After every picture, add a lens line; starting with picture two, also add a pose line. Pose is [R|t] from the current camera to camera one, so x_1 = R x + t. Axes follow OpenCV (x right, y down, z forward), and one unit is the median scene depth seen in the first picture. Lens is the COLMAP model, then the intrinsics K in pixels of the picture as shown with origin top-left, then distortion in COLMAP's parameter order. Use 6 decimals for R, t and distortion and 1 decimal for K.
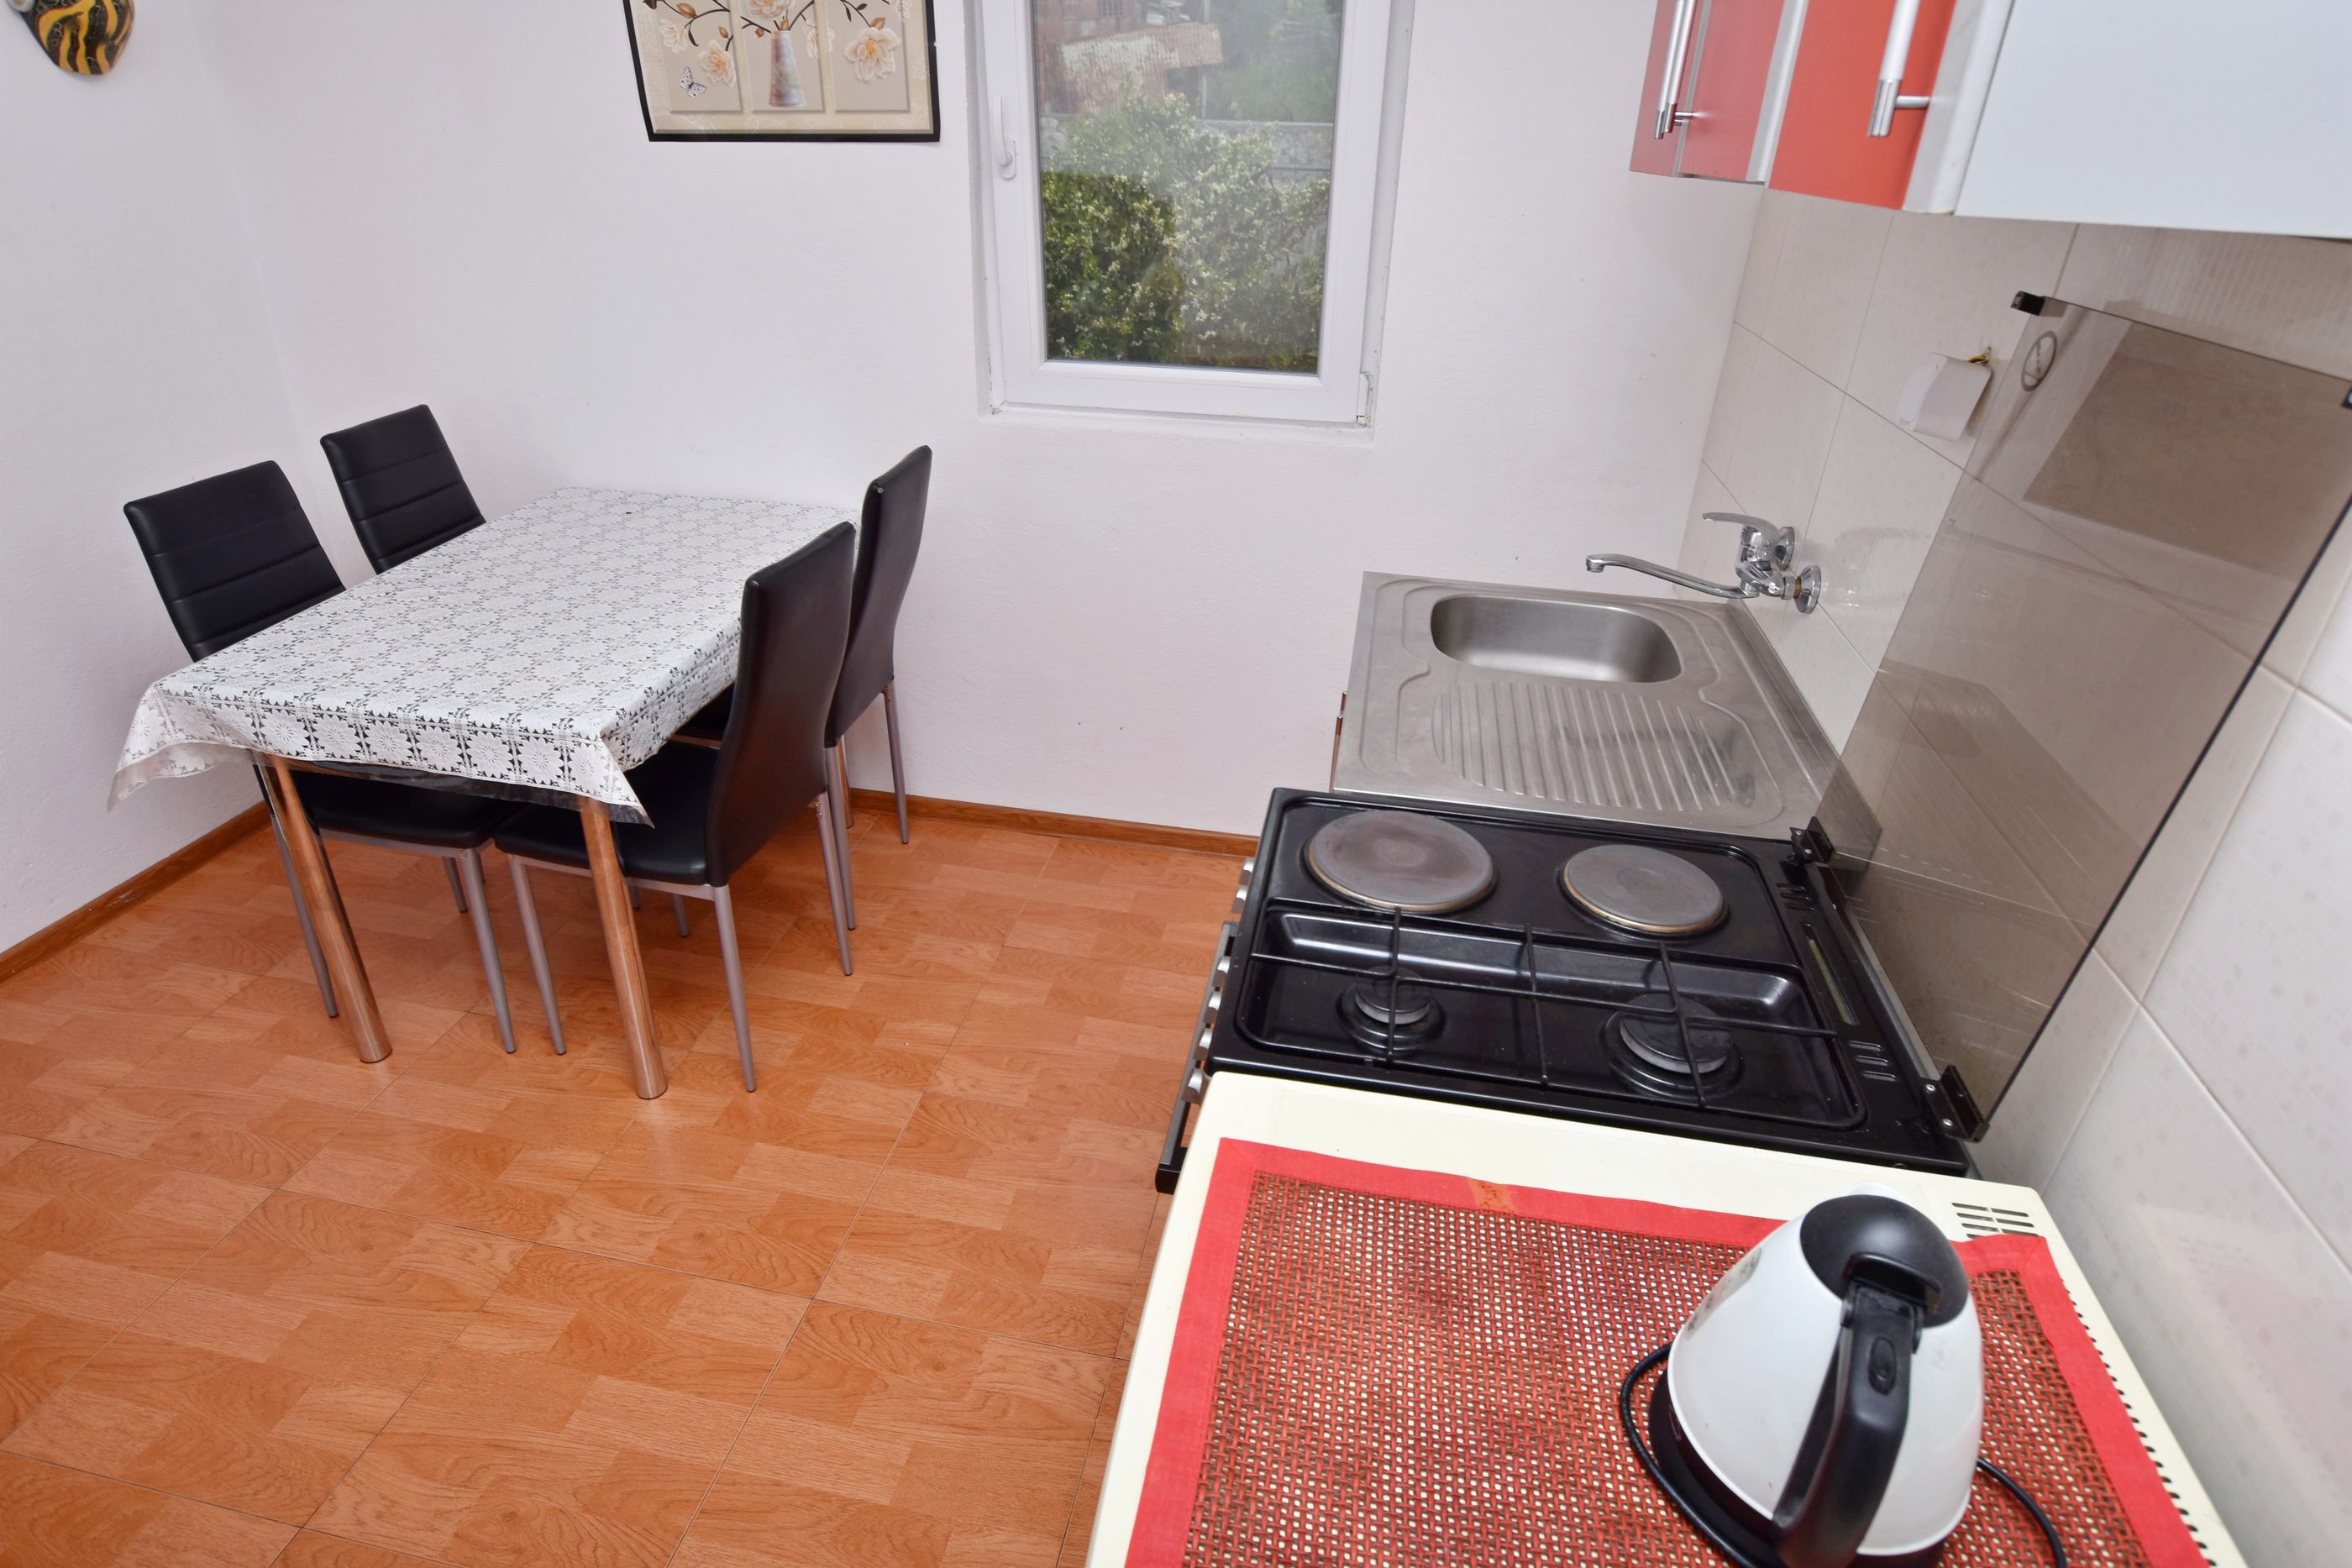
lens RADIAL K [[1285.2, 0, 1170.1], [0, 1285.2, 783.7], [0, 0, 1]] dist [-0.000179, 0.000074]
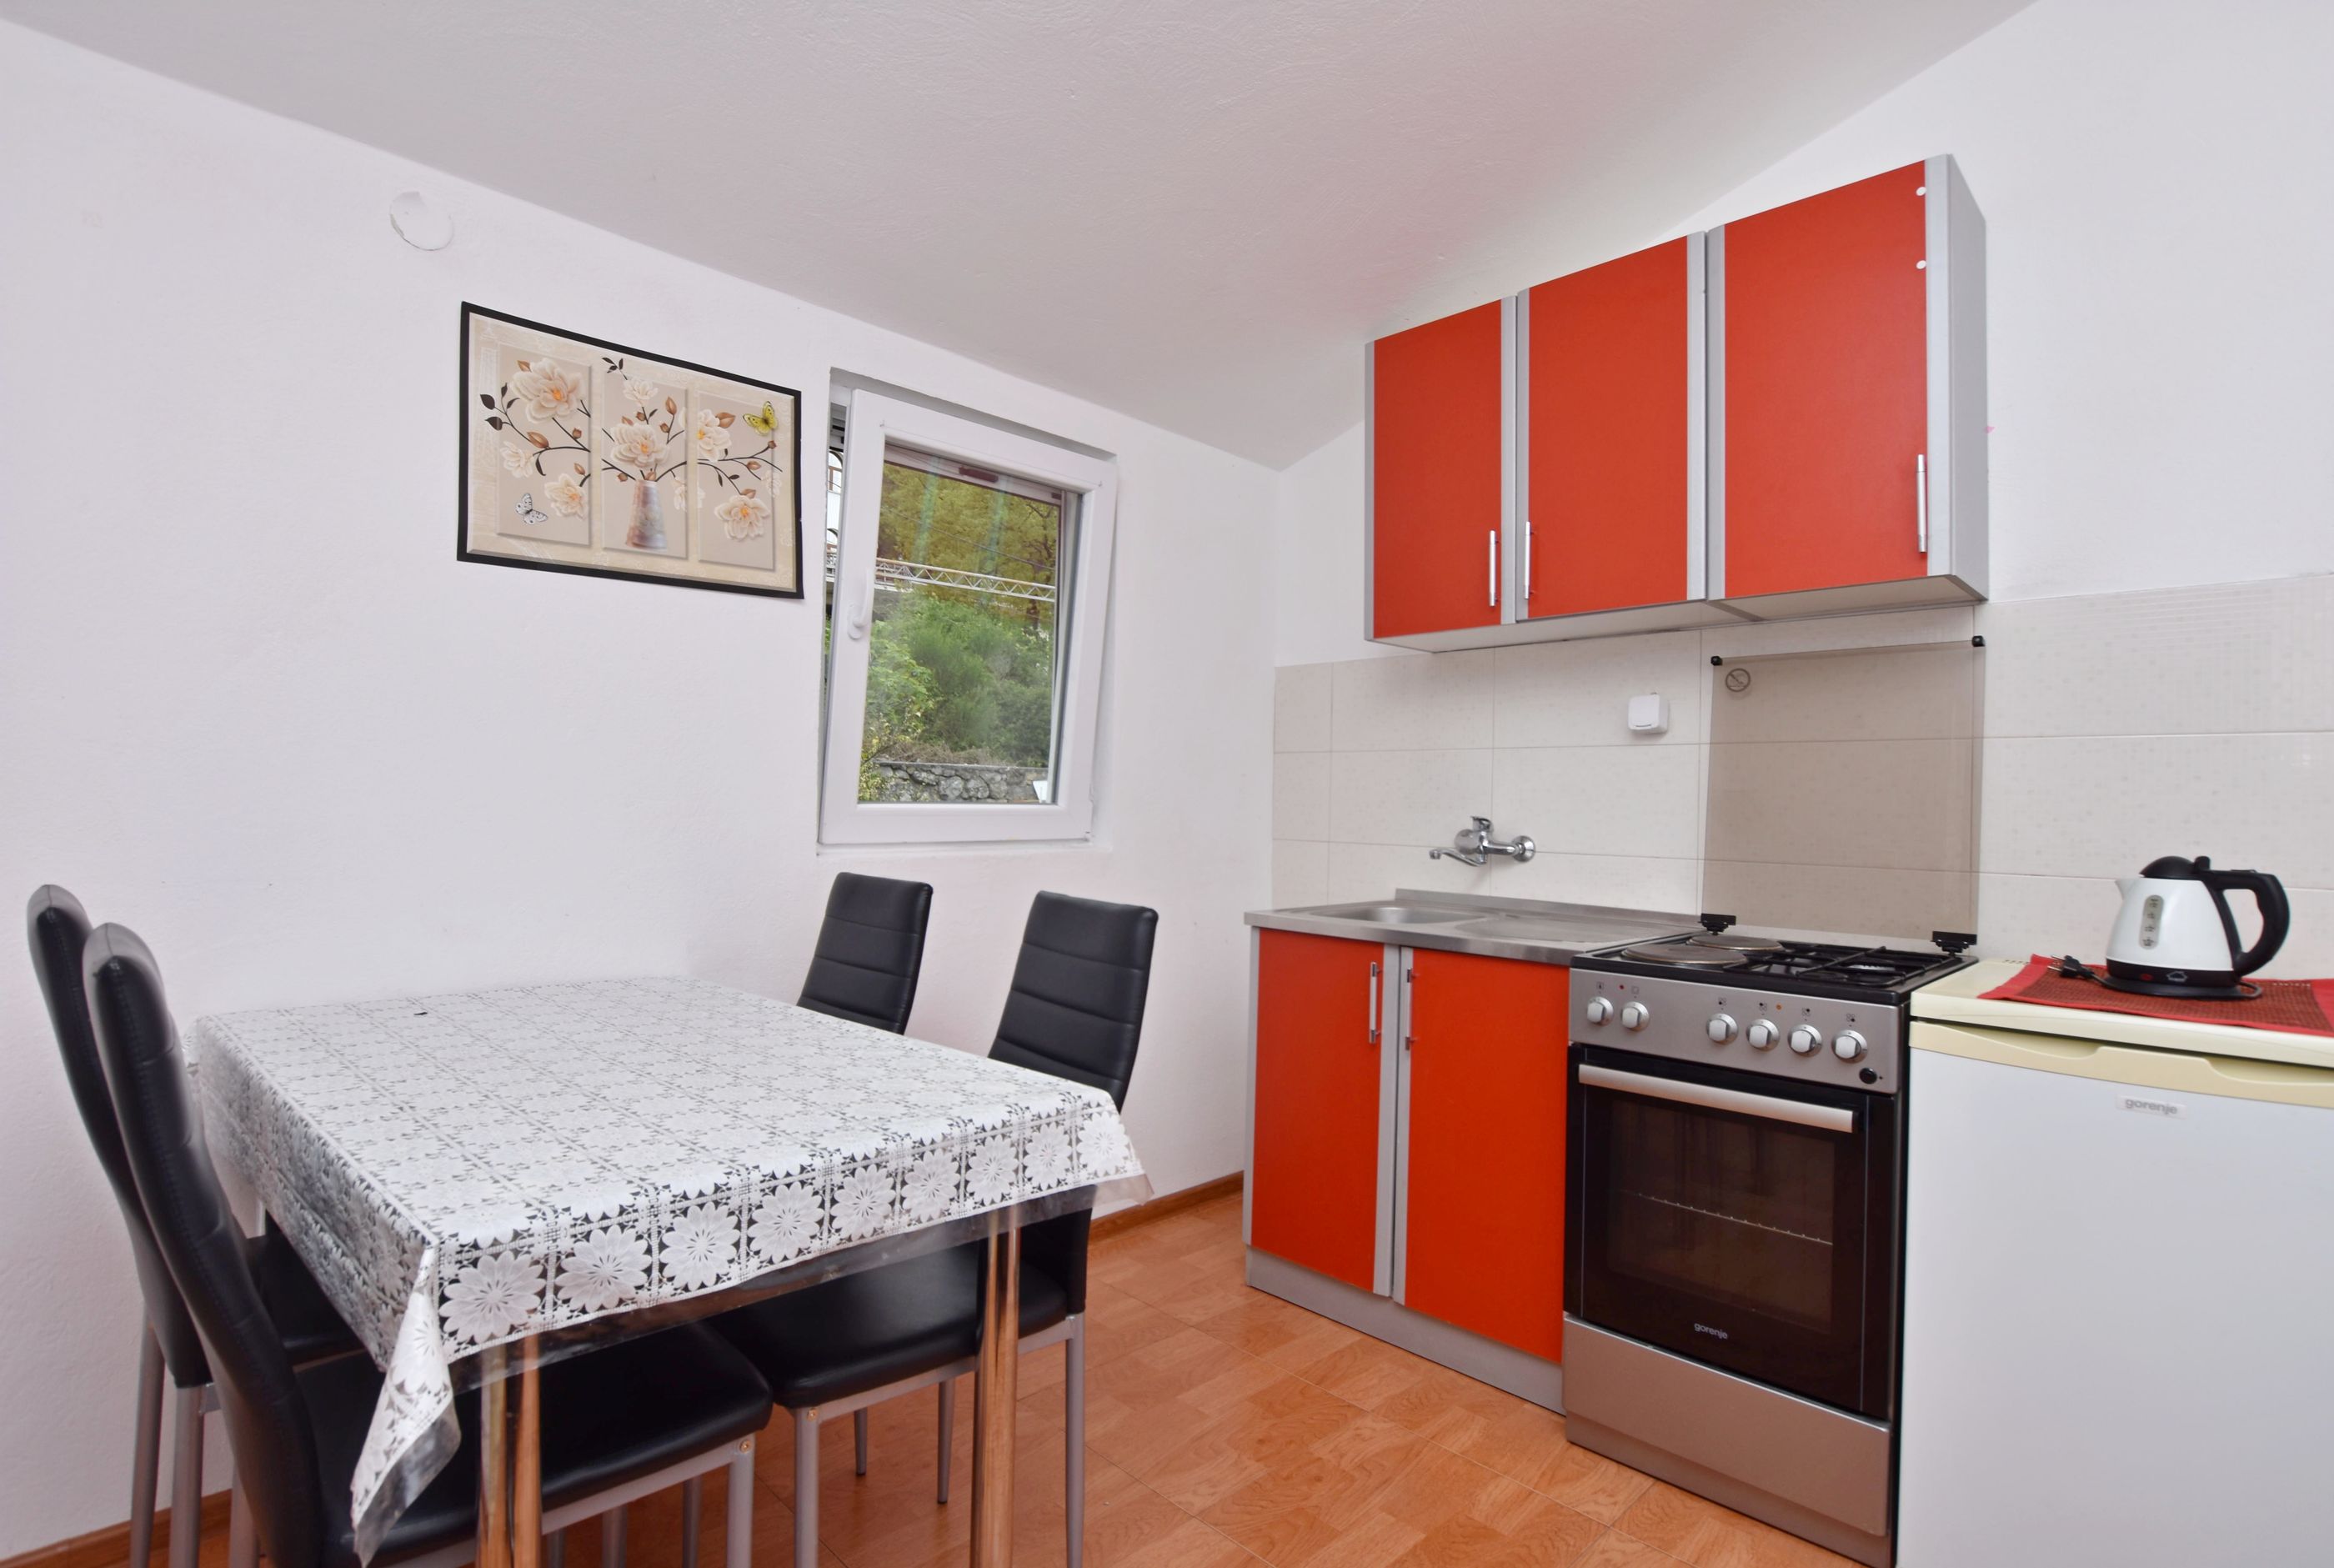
lens RADIAL K [[1165.8, 0, 1165.3], [0, 1165.8, 780.8], [0, 0, 1]] dist [0.001805, 0.000221]
pose [[0.563717, -0.000500, 0.825968, -0.806067], [0.382472, 0.886485, -0.260497, -0.006390], [-0.732078, 0.462757, 0.499918, 0.377425]]
